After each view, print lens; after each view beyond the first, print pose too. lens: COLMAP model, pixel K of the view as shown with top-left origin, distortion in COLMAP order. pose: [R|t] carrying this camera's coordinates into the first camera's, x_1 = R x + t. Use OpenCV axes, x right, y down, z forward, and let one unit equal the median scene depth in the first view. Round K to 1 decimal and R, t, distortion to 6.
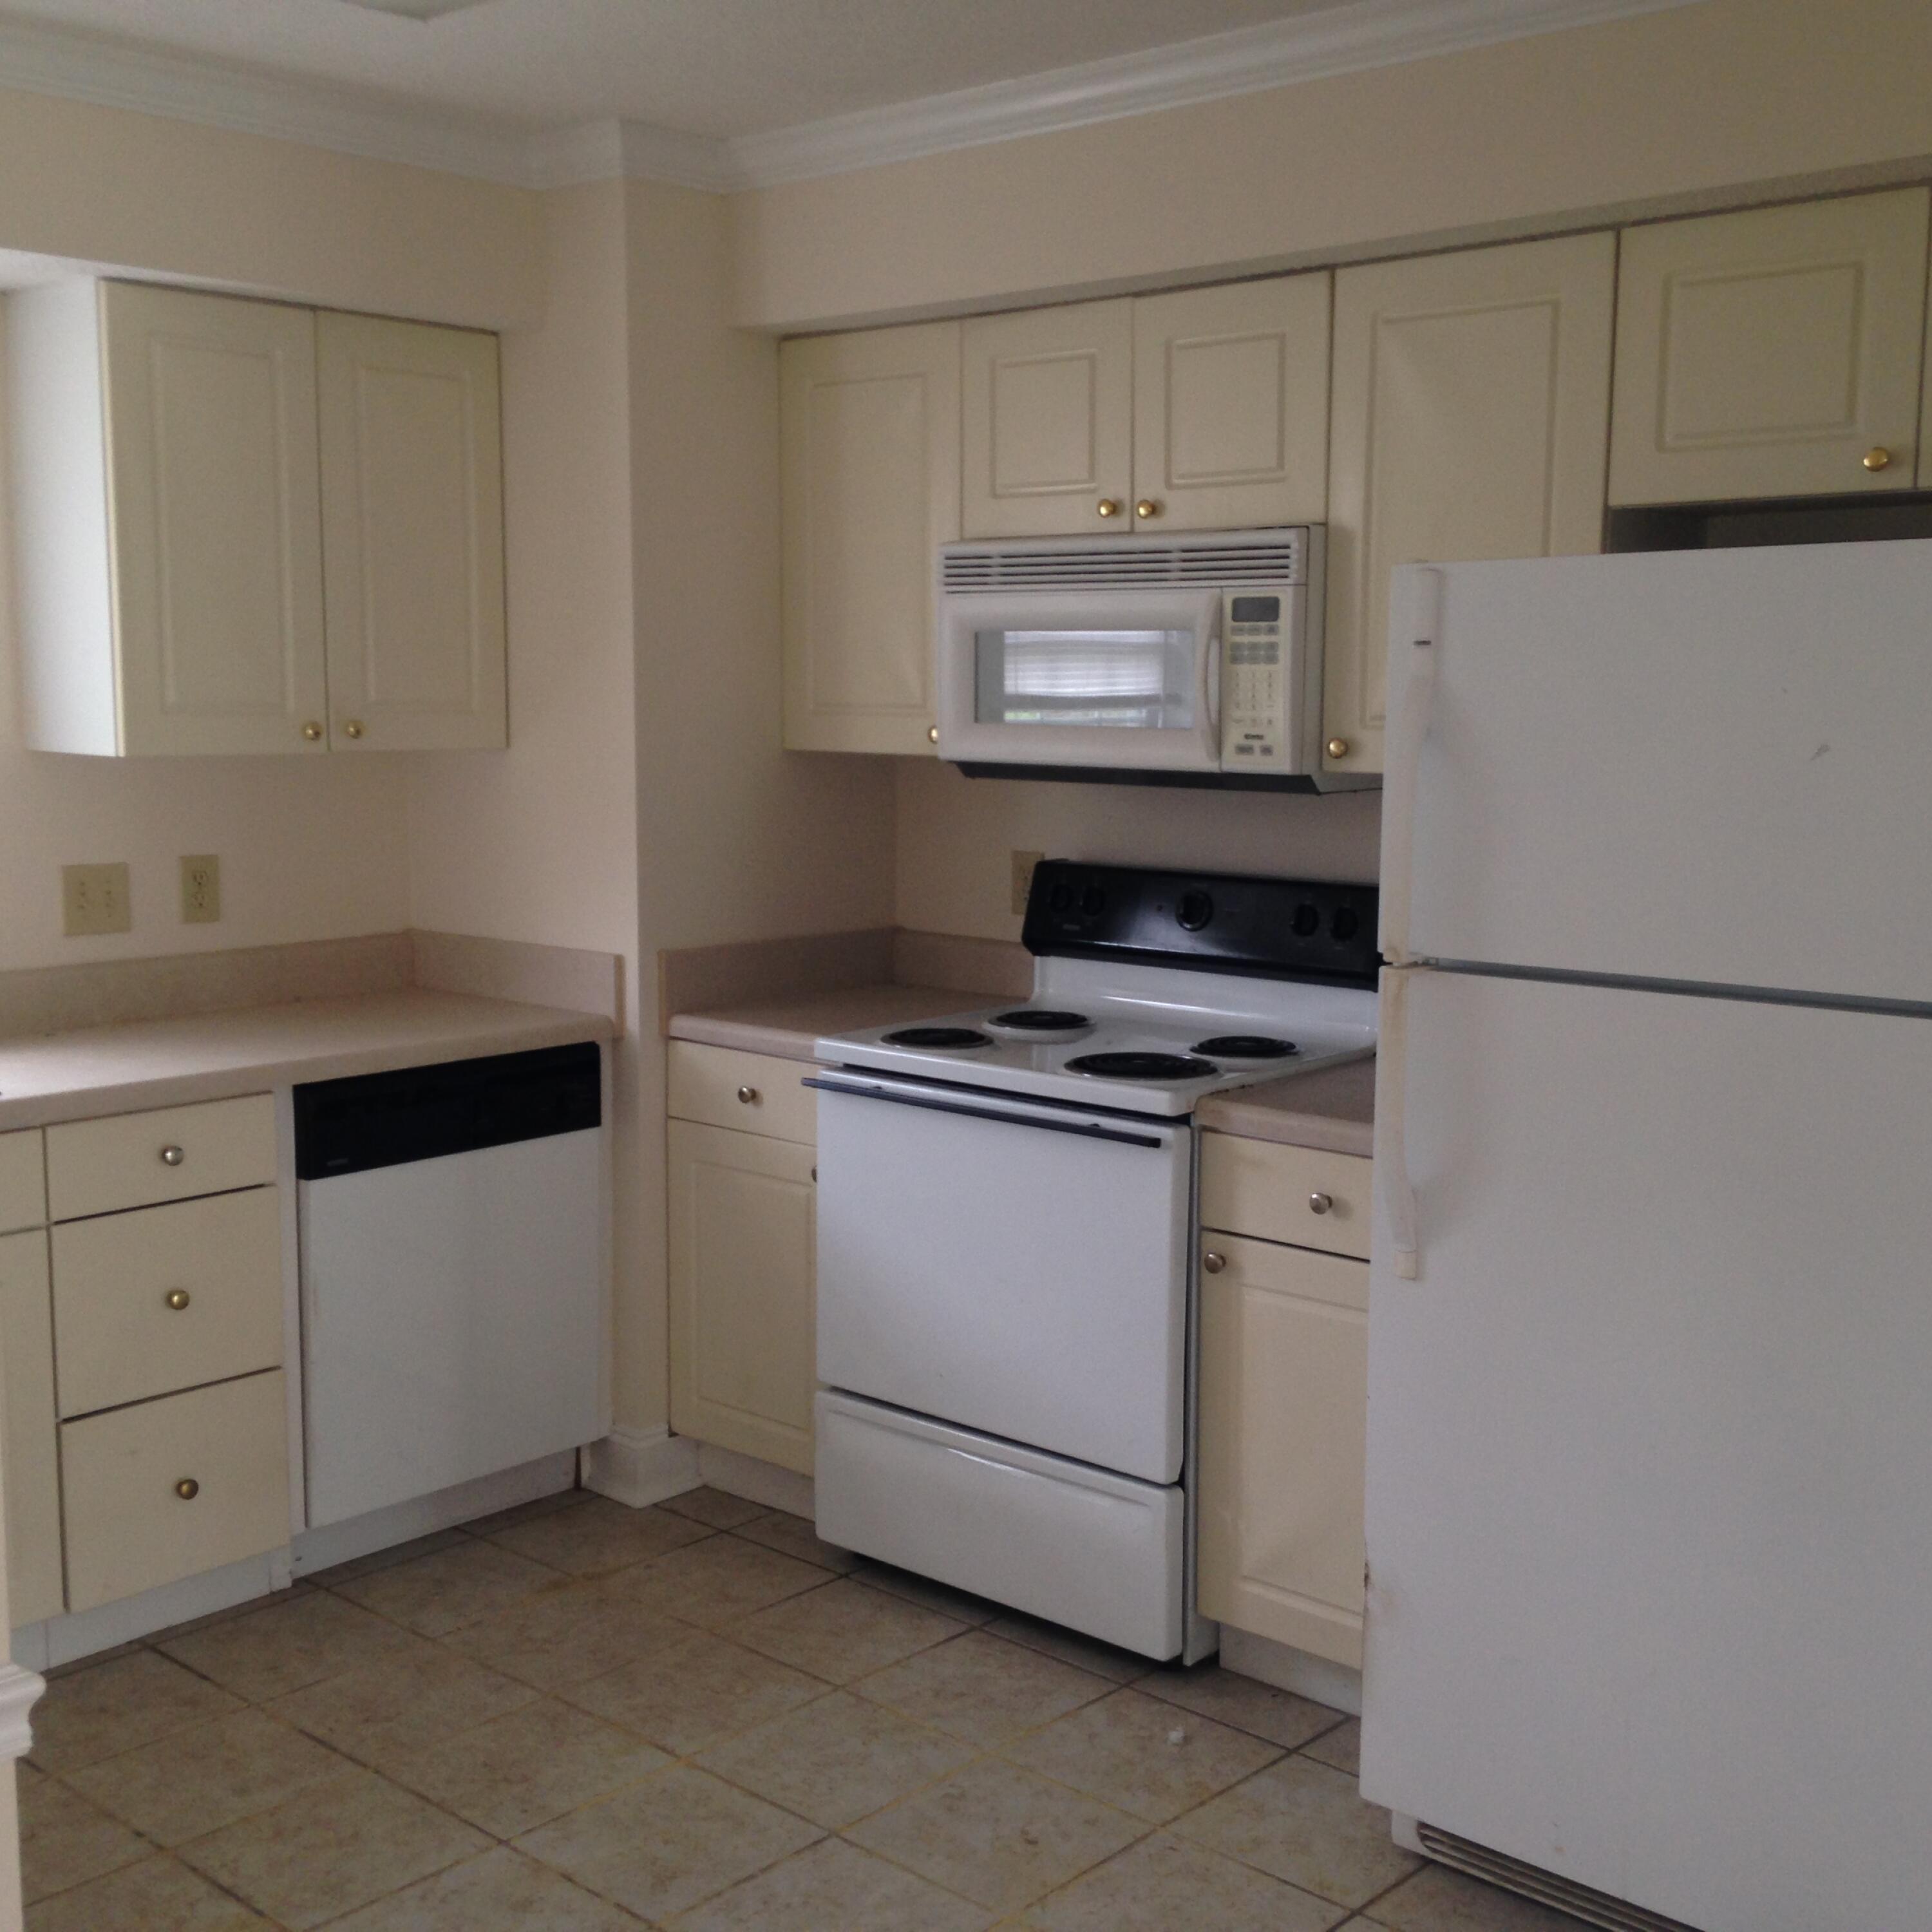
lens RADIAL K [[2326.5, 0, 966.0], [0, 2326.5, 966.0], [0, 0, 1]] dist [-0.029627, -0.033308]
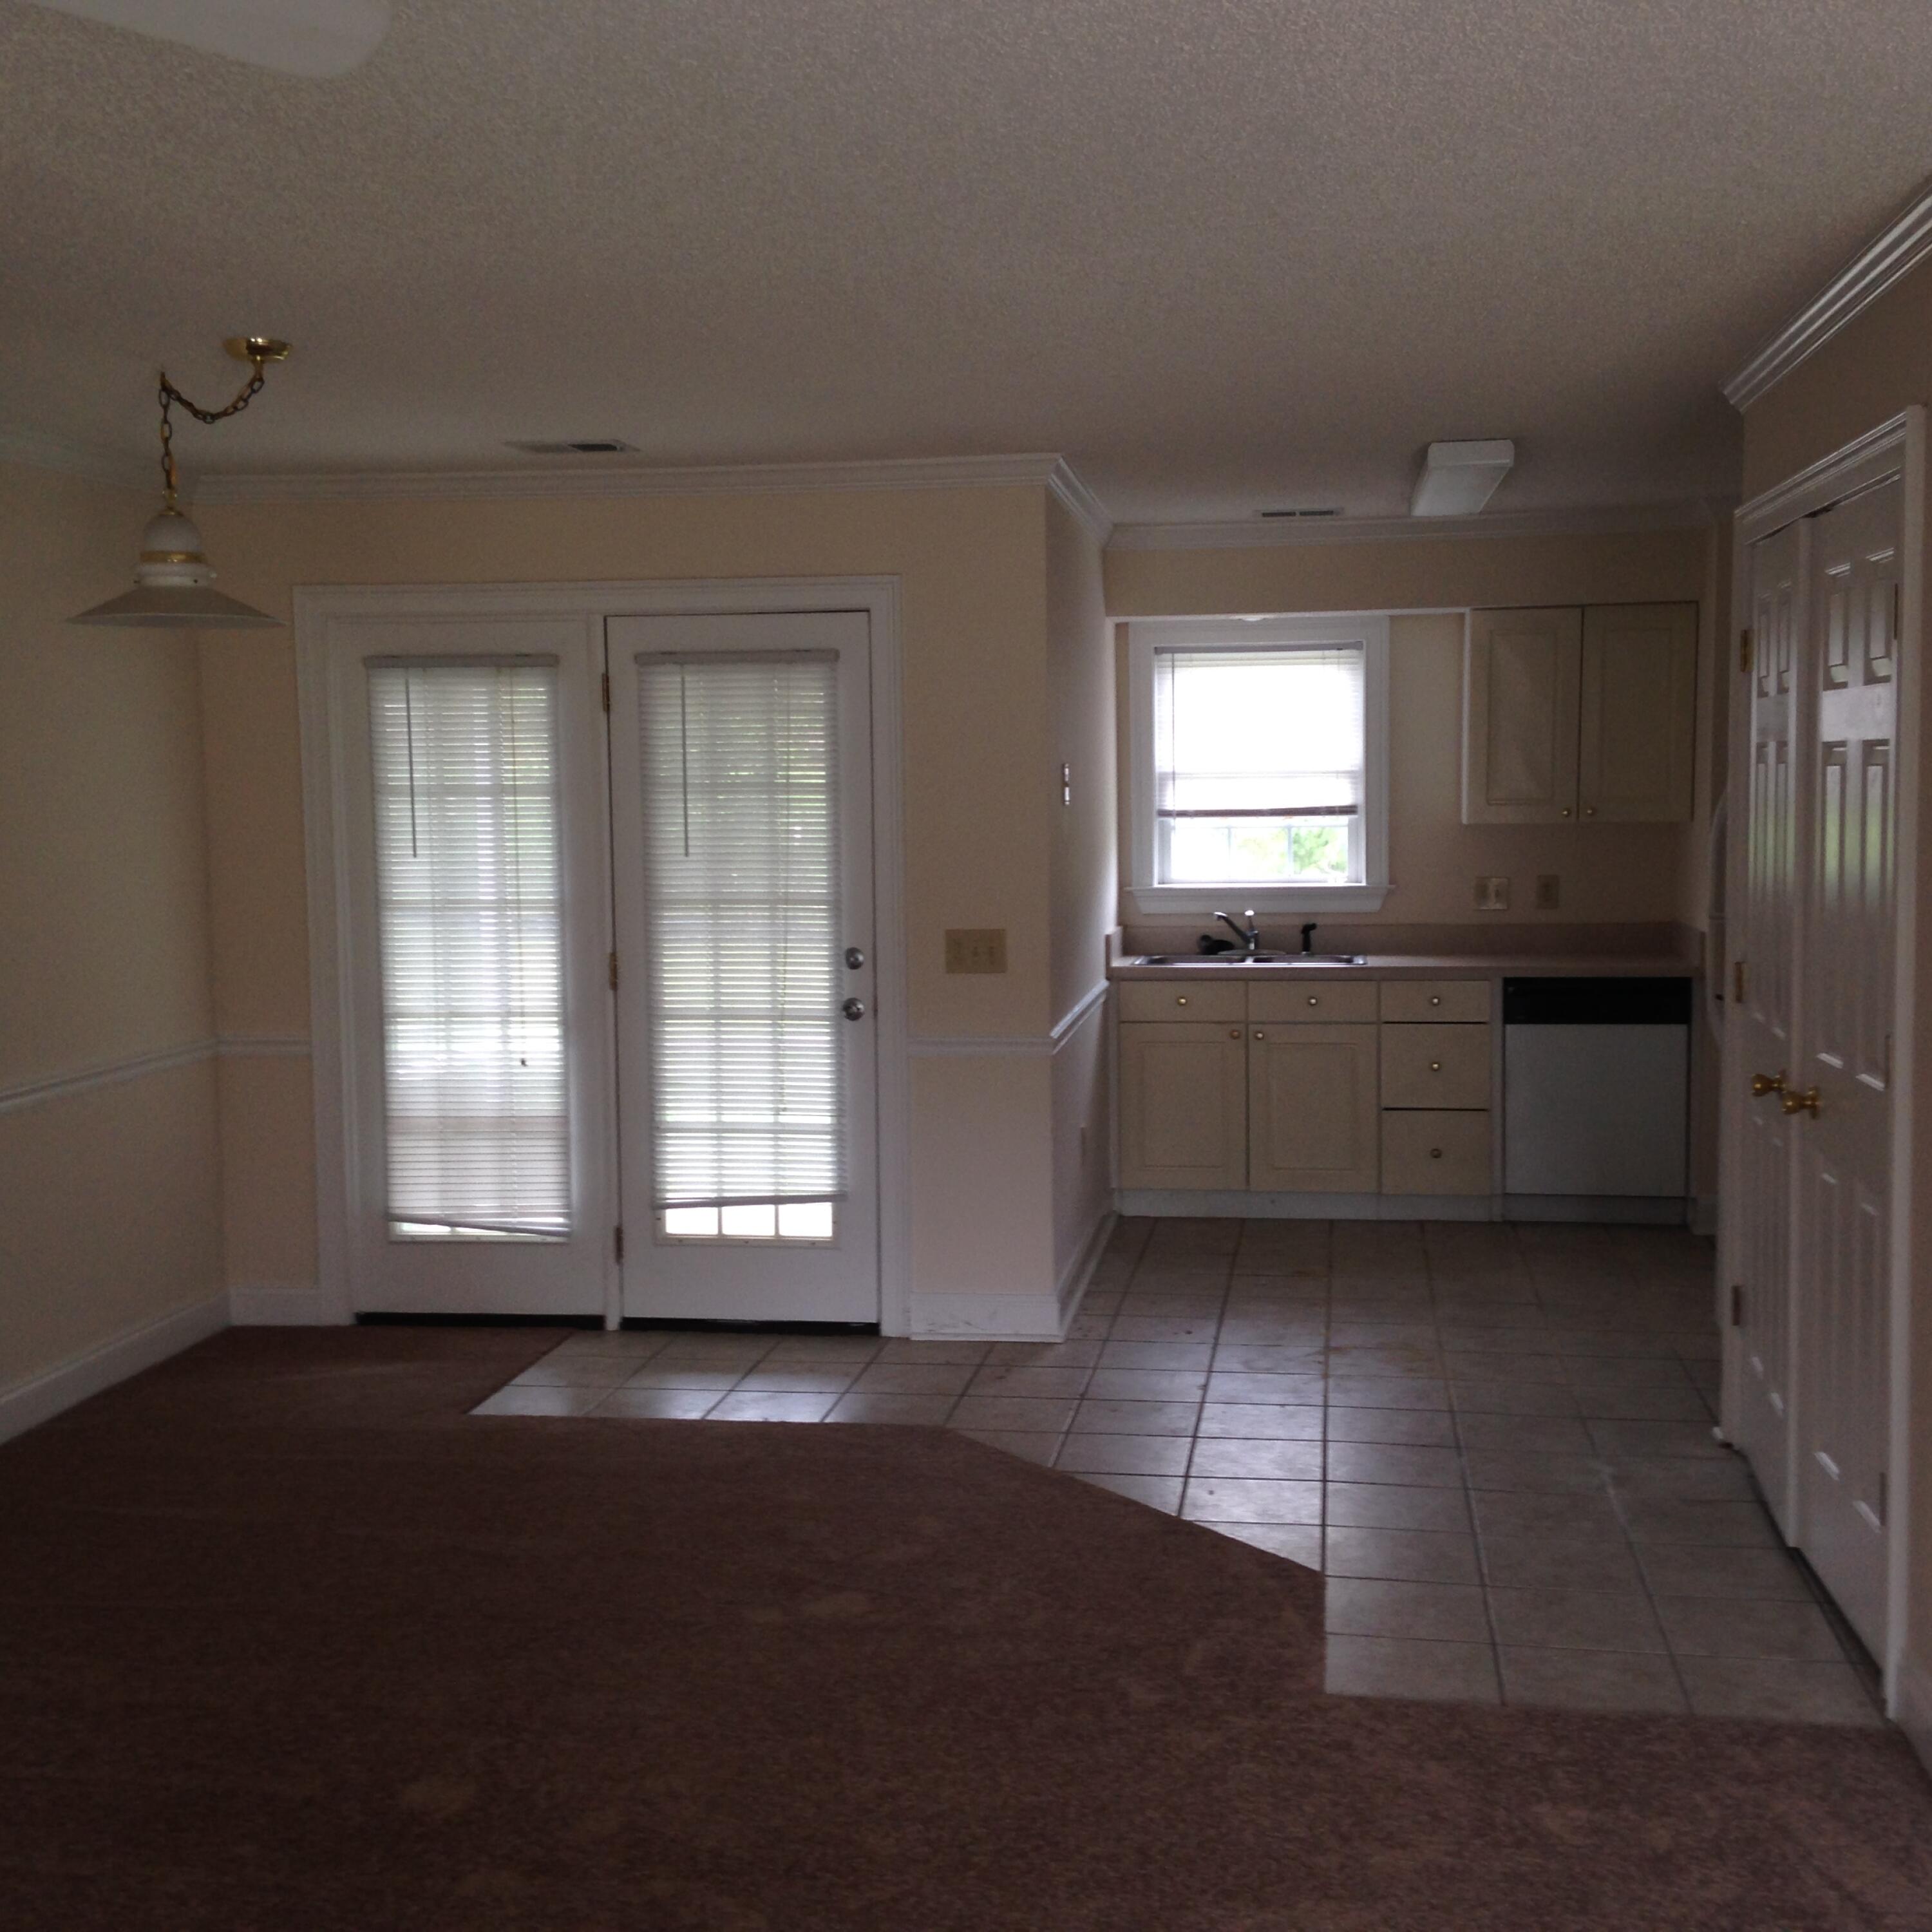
lens RADIAL K [[2326.5, 0, 966.0], [0, 2326.5, 966.0], [0, 0, 1]] dist [-0.029627, -0.033308]
pose [[0.548104, 0.053971, -0.834667, 1.211876], [-0.082187, 0.996562, 0.010470, 0.057597], [0.832363, 0.062860, 0.550655, -0.587798]]
